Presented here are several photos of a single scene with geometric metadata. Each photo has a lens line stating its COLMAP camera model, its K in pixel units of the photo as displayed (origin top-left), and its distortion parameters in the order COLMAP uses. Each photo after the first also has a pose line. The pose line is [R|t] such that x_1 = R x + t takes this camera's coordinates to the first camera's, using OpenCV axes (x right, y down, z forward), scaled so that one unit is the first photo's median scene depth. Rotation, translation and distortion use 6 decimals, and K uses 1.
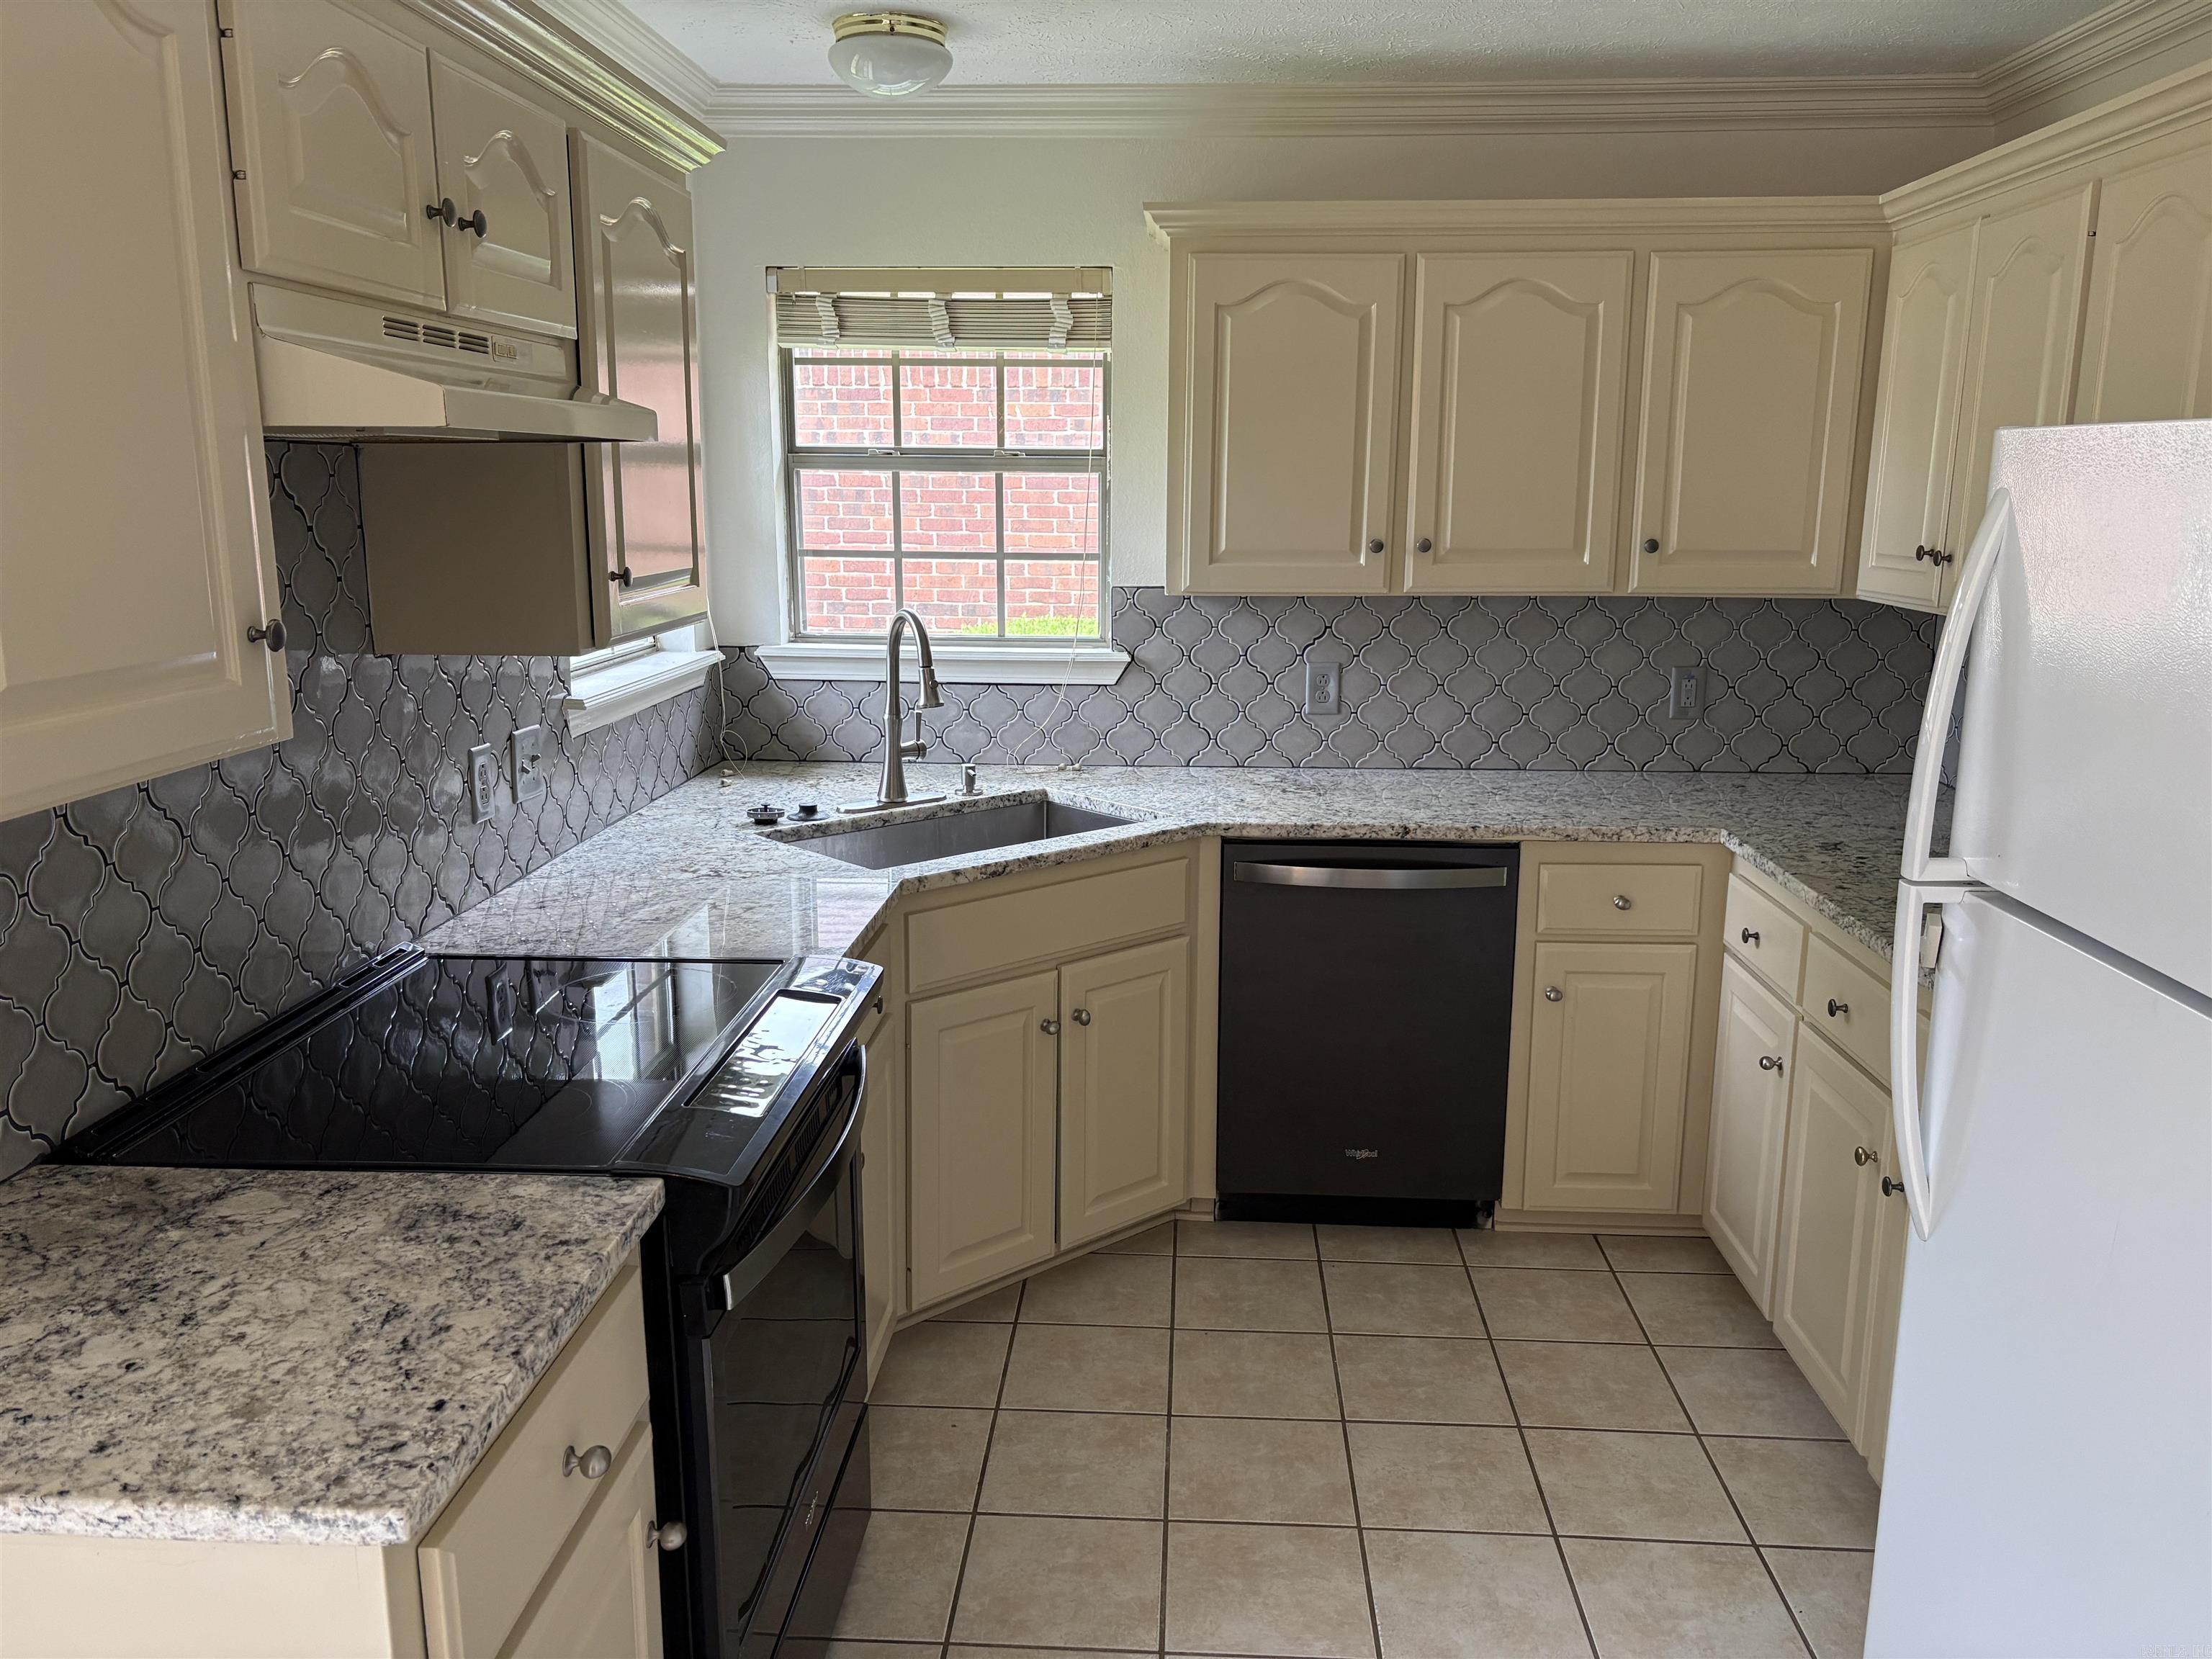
lens RADIAL K [[1691.4, 0, 1114.2], [0, 1691.4, 840.2], [0, 0, 1]] dist [0.081923, -0.110733]
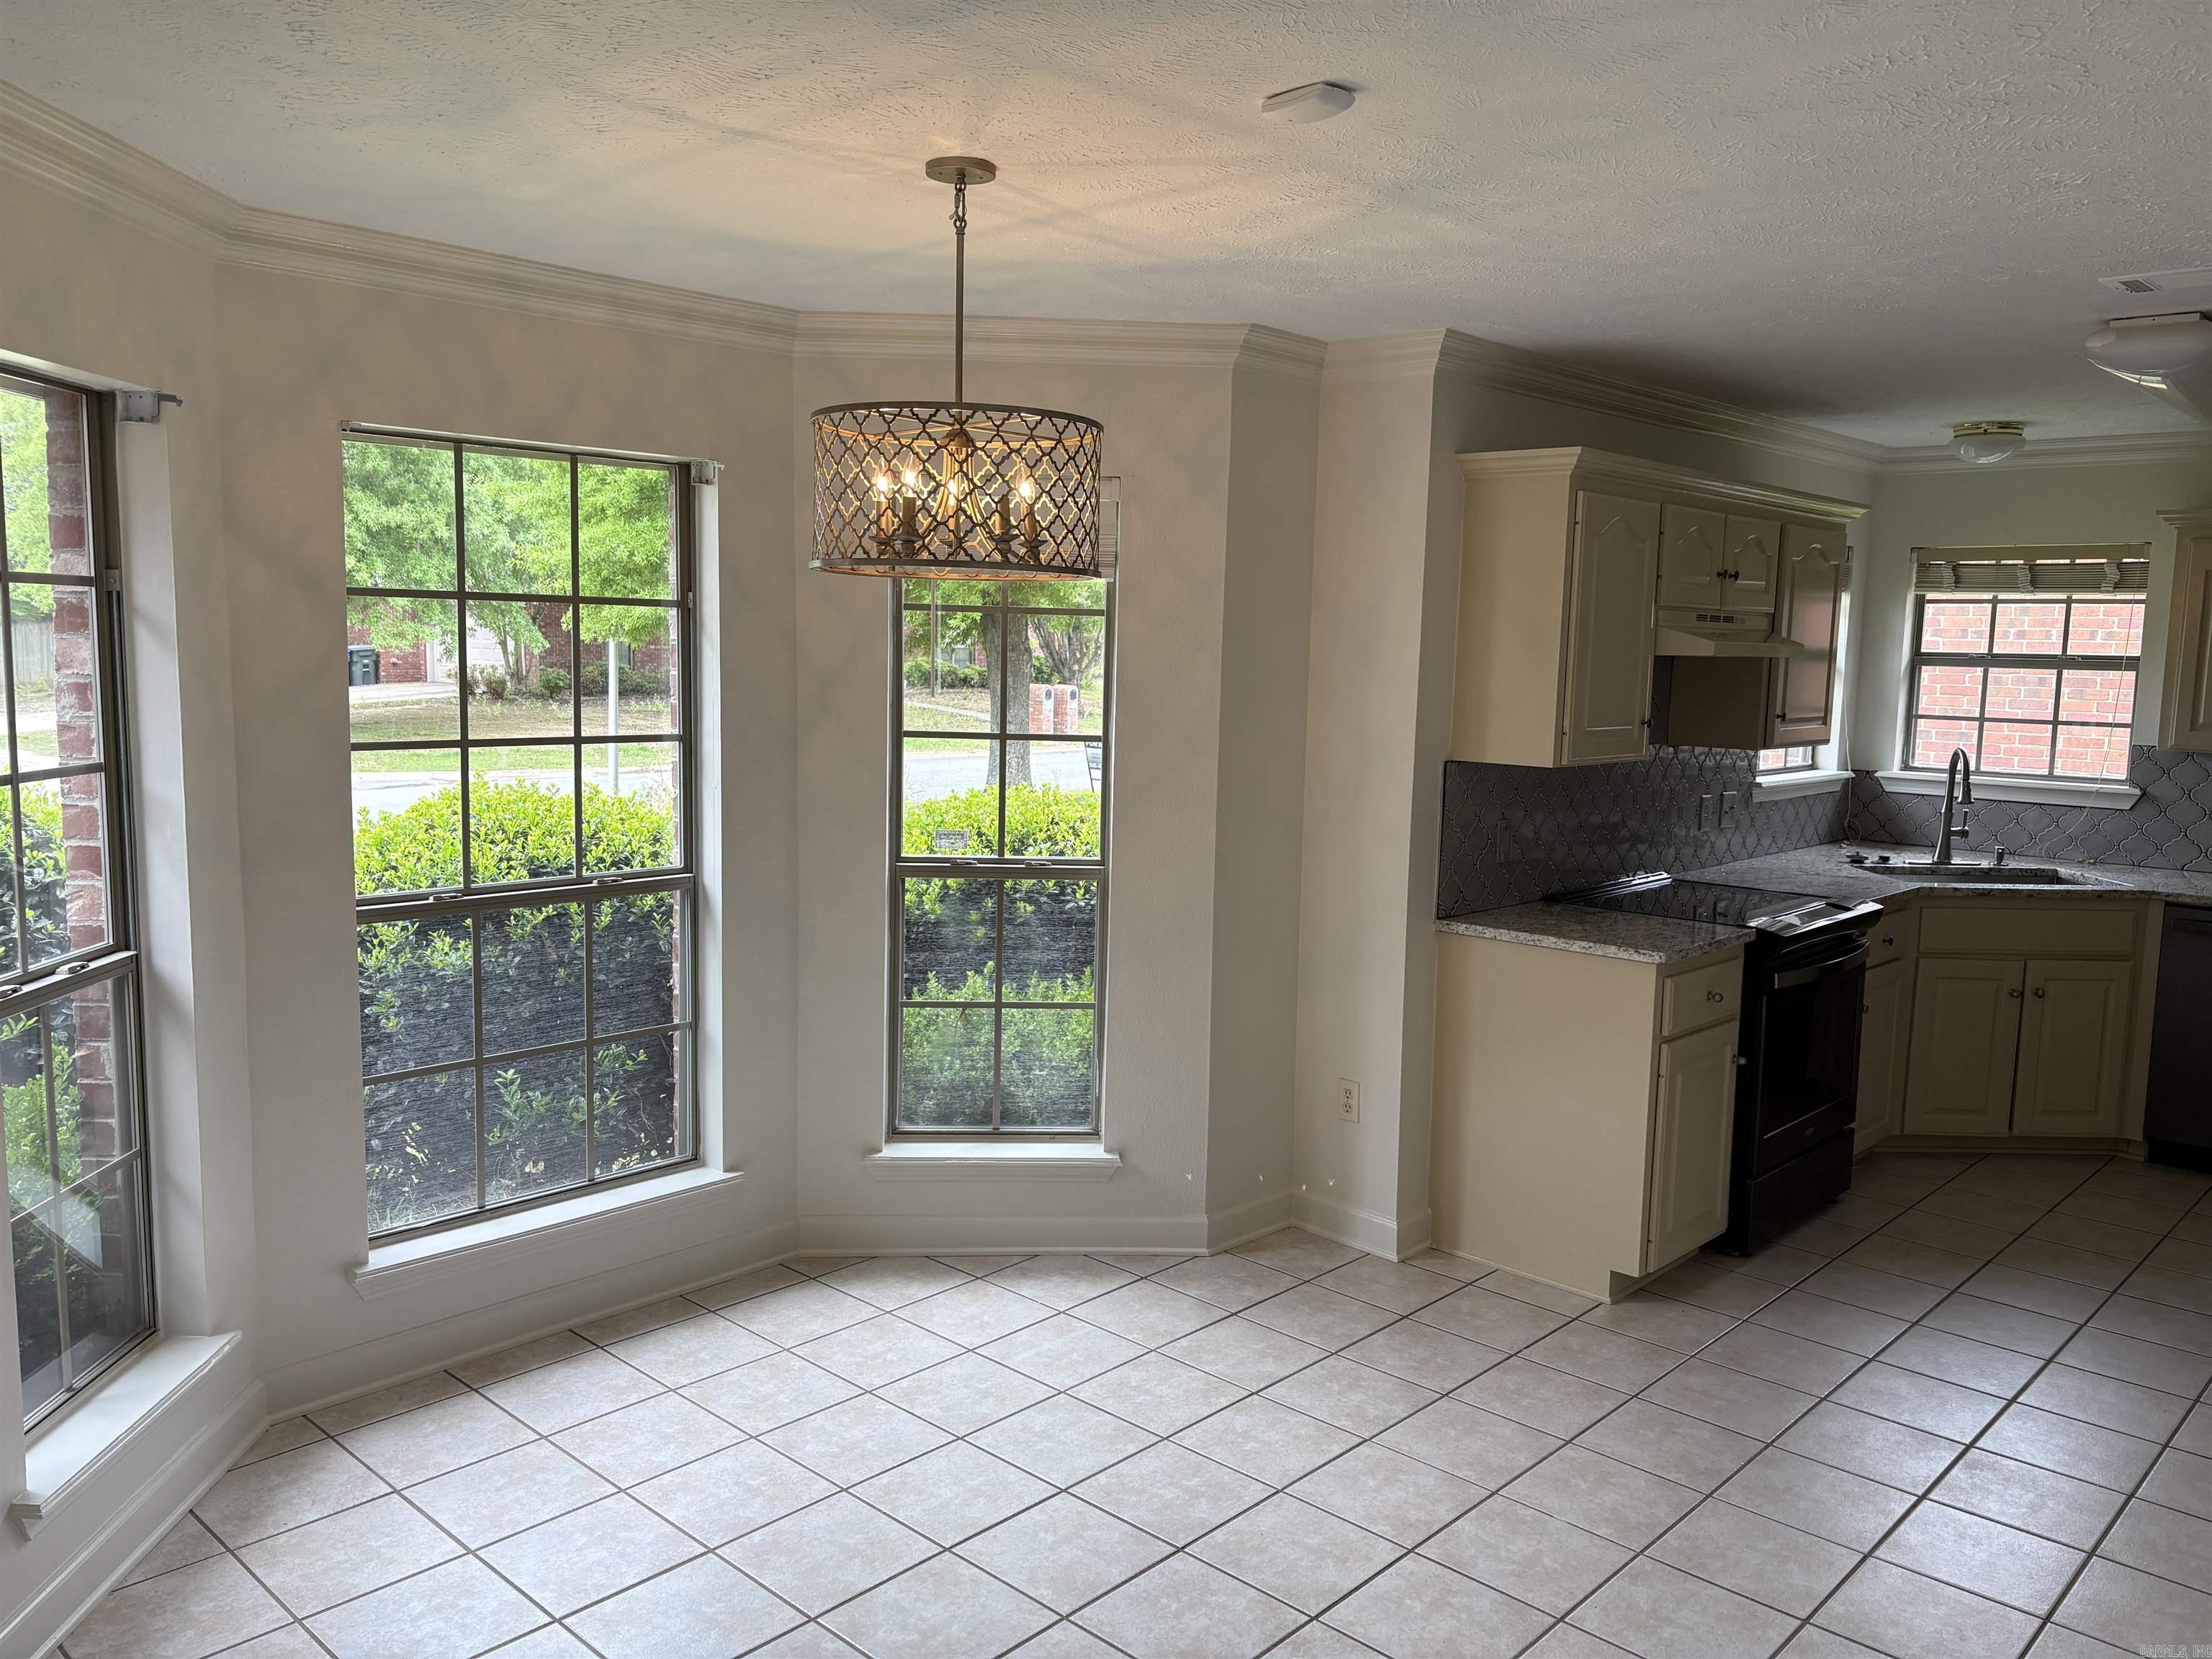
lens RADIAL K [[1691.4, 0, 1114.2], [0, 1691.4, 840.2], [0, 0, 1]] dist [0.081923, -0.110733]
pose [[0.770394, 0.086014, -0.631740, 0.280857], [-0.149983, 0.987501, -0.048450, 0.147509], [0.619676, 0.132076, 0.773665, -0.753490]]
